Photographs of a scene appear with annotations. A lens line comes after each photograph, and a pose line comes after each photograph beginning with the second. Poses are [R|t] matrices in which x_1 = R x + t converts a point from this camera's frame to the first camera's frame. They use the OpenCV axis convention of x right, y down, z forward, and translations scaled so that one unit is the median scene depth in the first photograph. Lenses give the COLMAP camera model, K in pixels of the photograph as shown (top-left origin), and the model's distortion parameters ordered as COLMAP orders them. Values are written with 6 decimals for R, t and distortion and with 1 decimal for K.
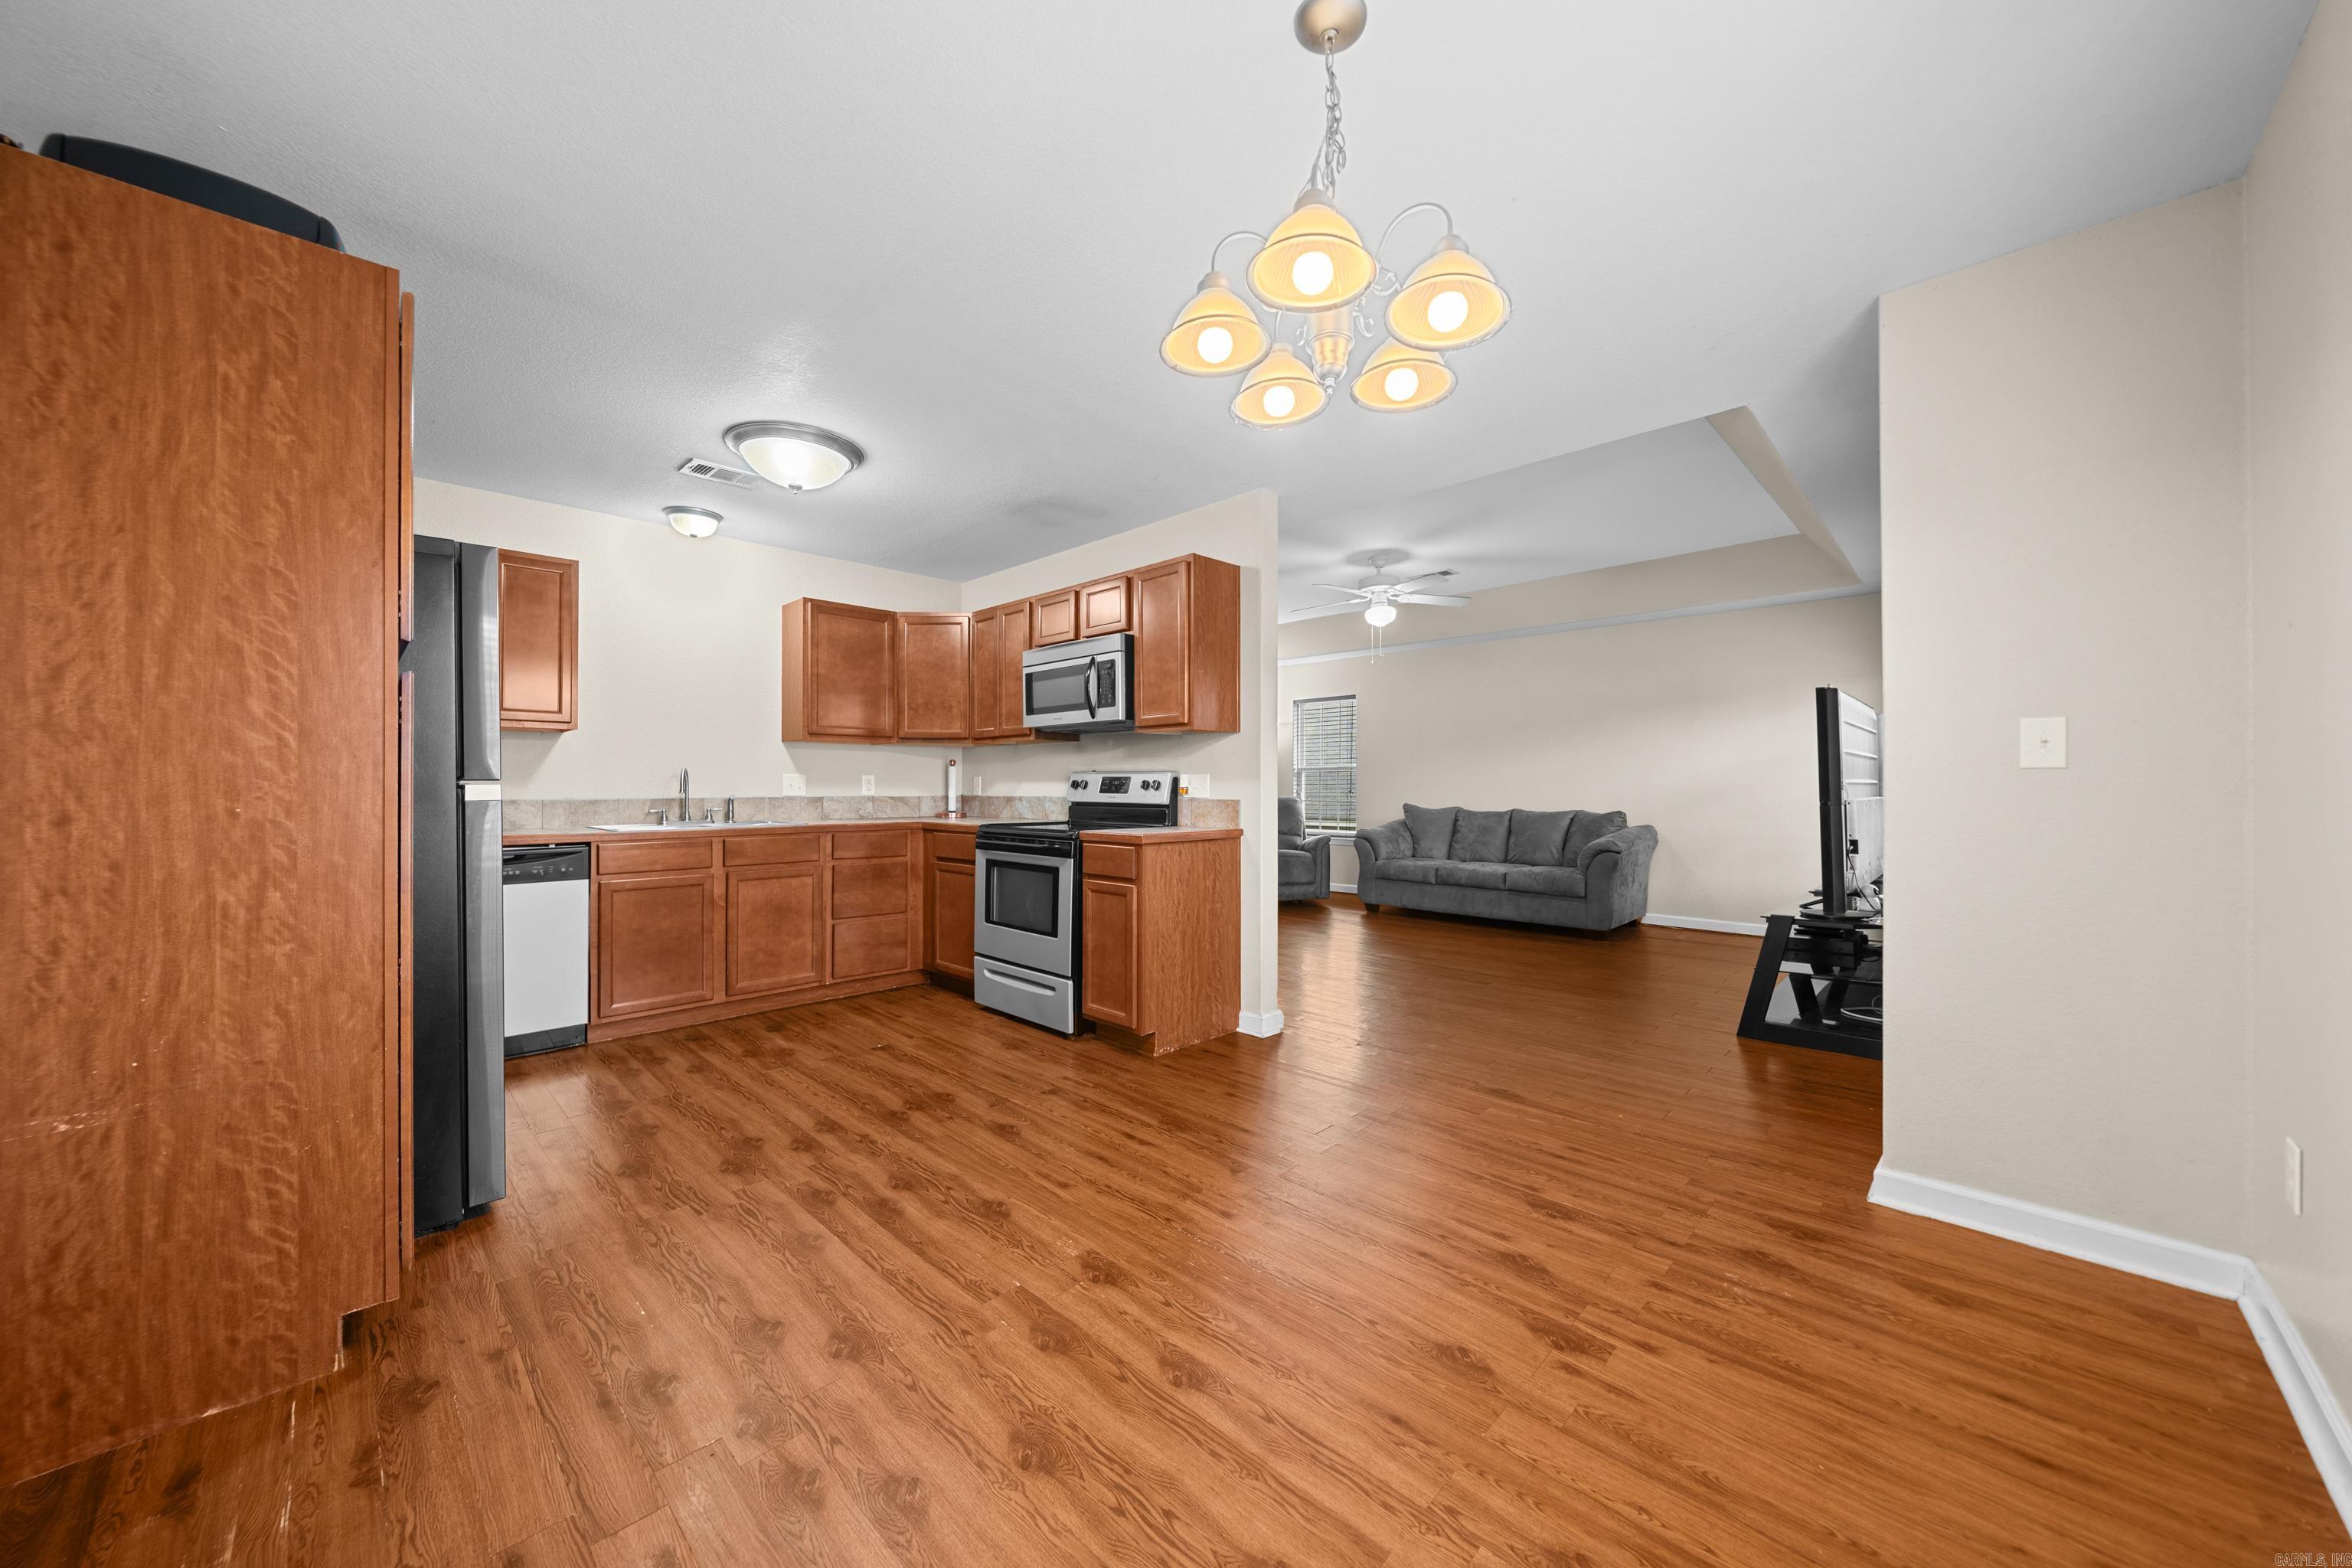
lens RADIAL K [[828.4, 0, 1172.3], [0, 828.4, 780.6], [0, 0, 1]] dist [0.000444, -0.000172]
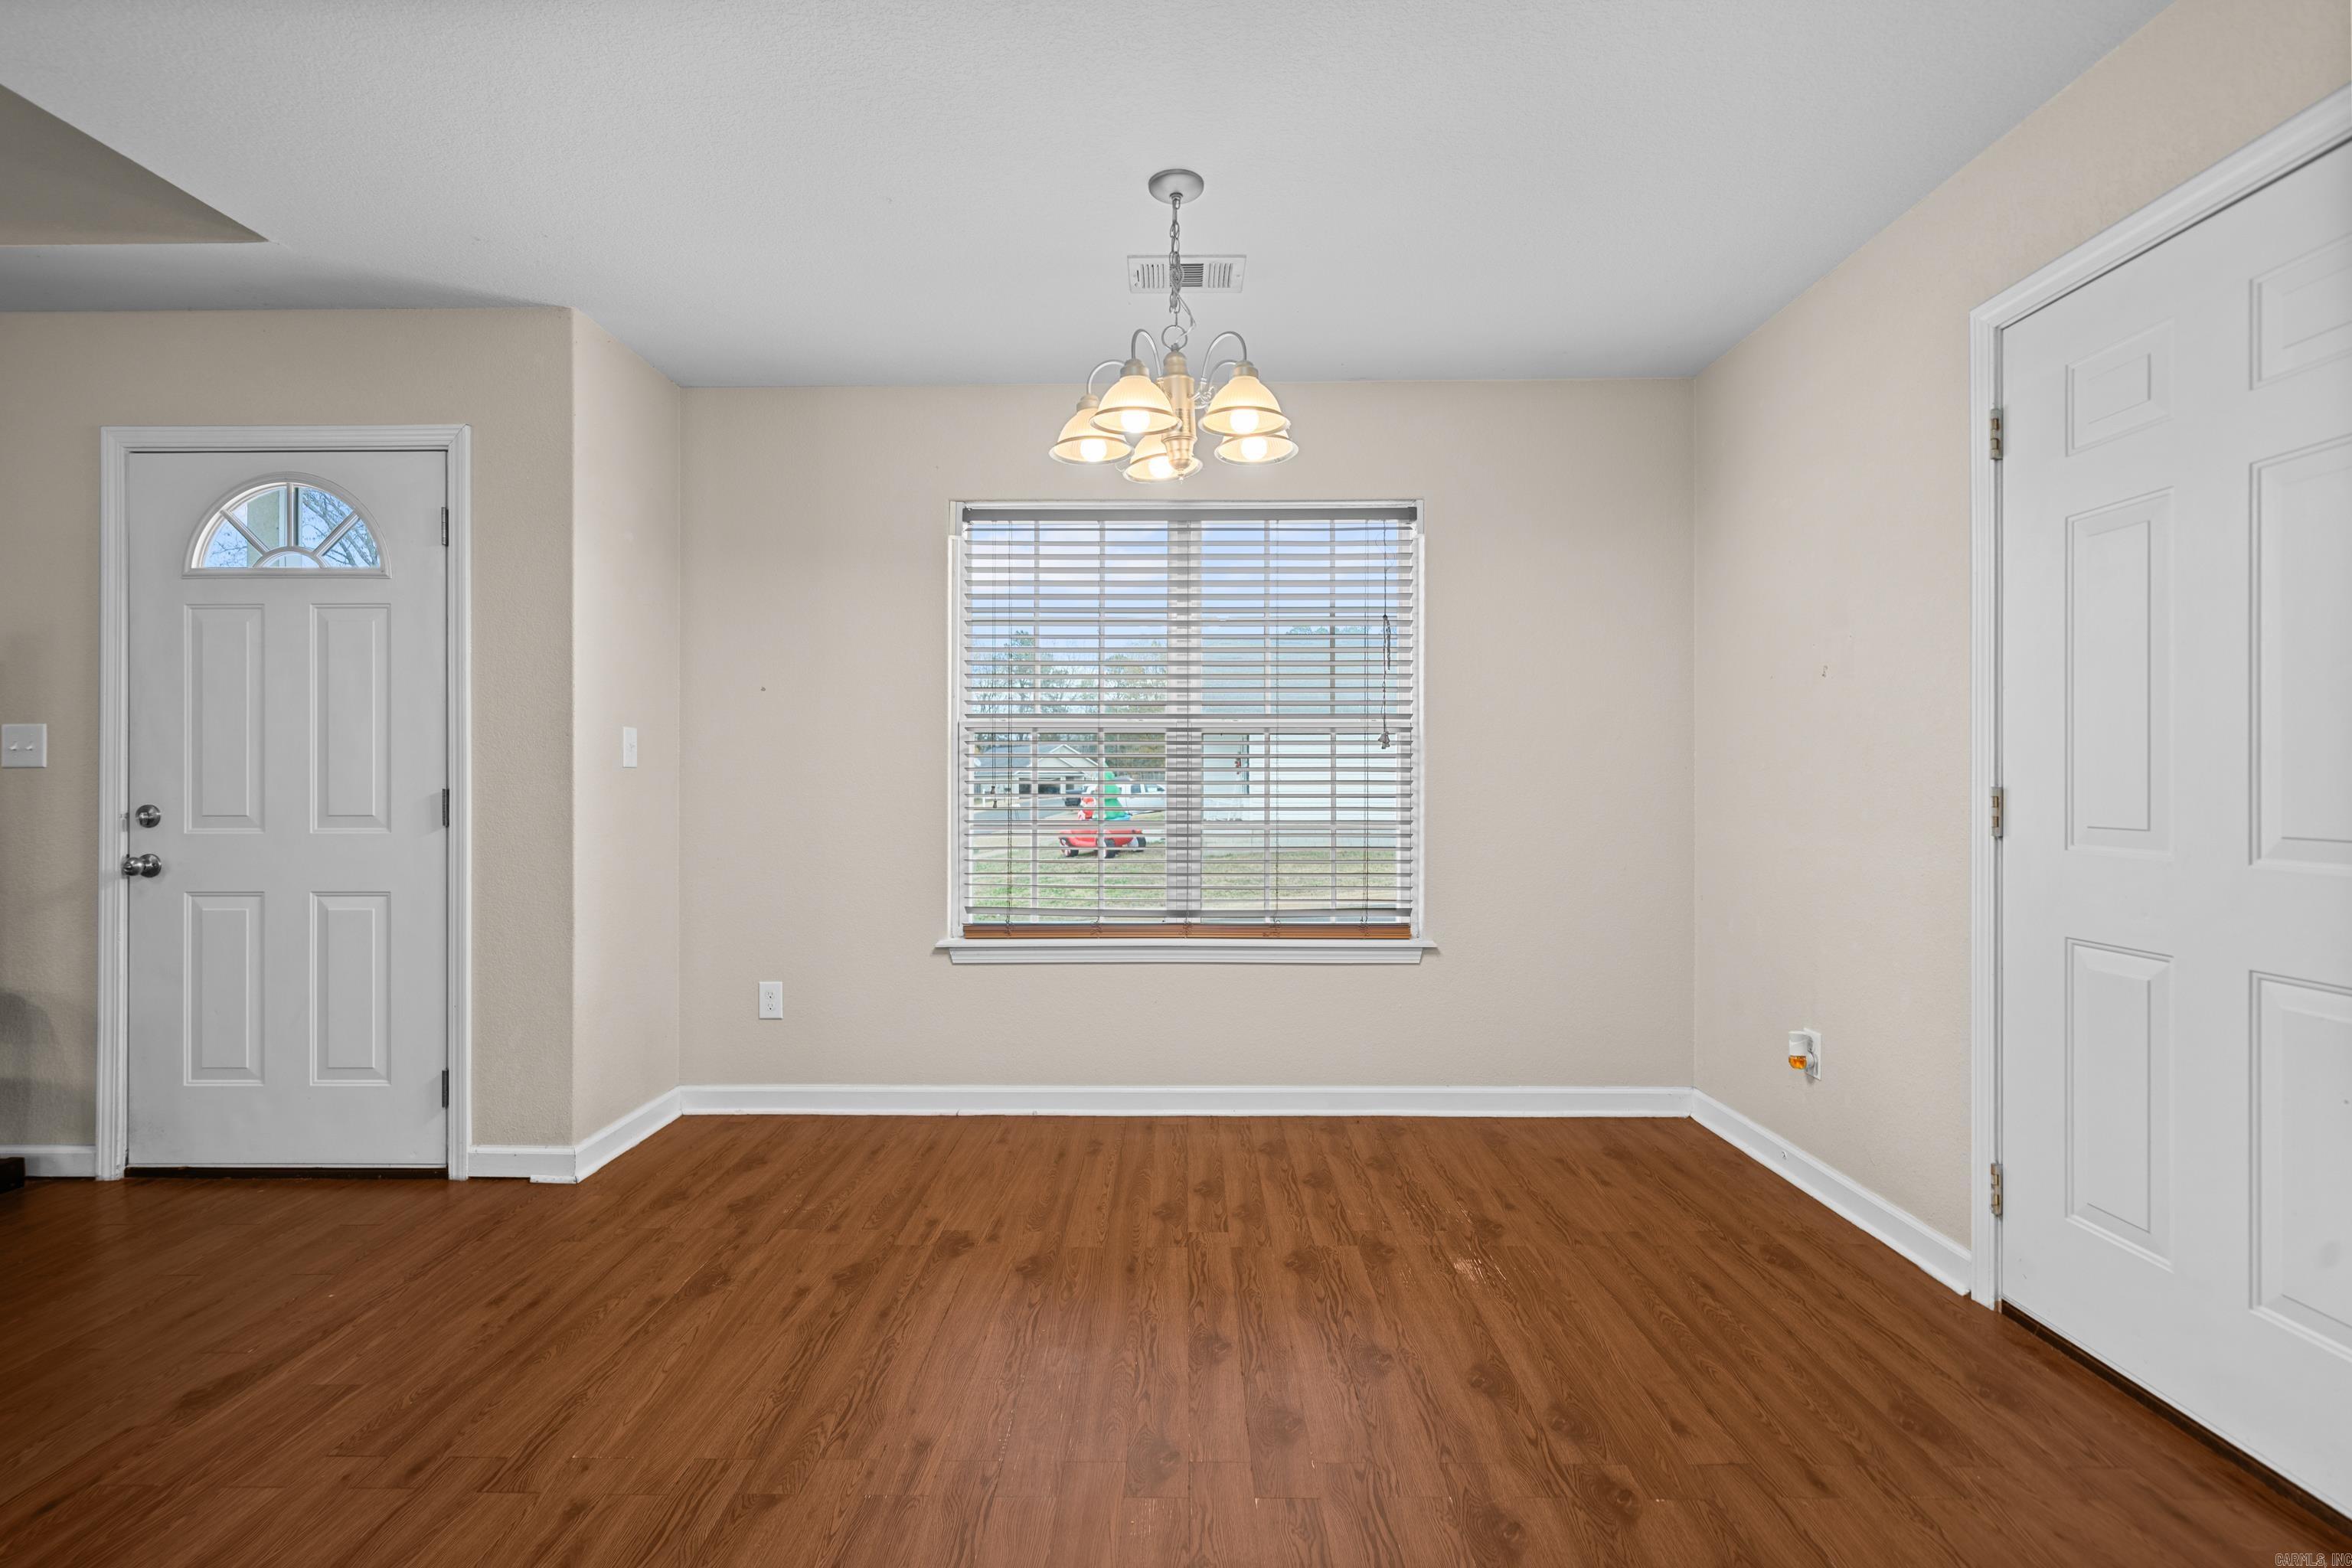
lens RADIAL K [[1080.8, 0, 1182.7], [0, 1080.8, 778.0], [0, 0, 1]] dist [-0.000445, 0.000144]
pose [[-0.693994, 0.002894, 0.719975, -0.419836], [-0.002982, 0.999972, -0.006894, 0.004078], [-0.719974, -0.006931, -0.693966, 0.882716]]
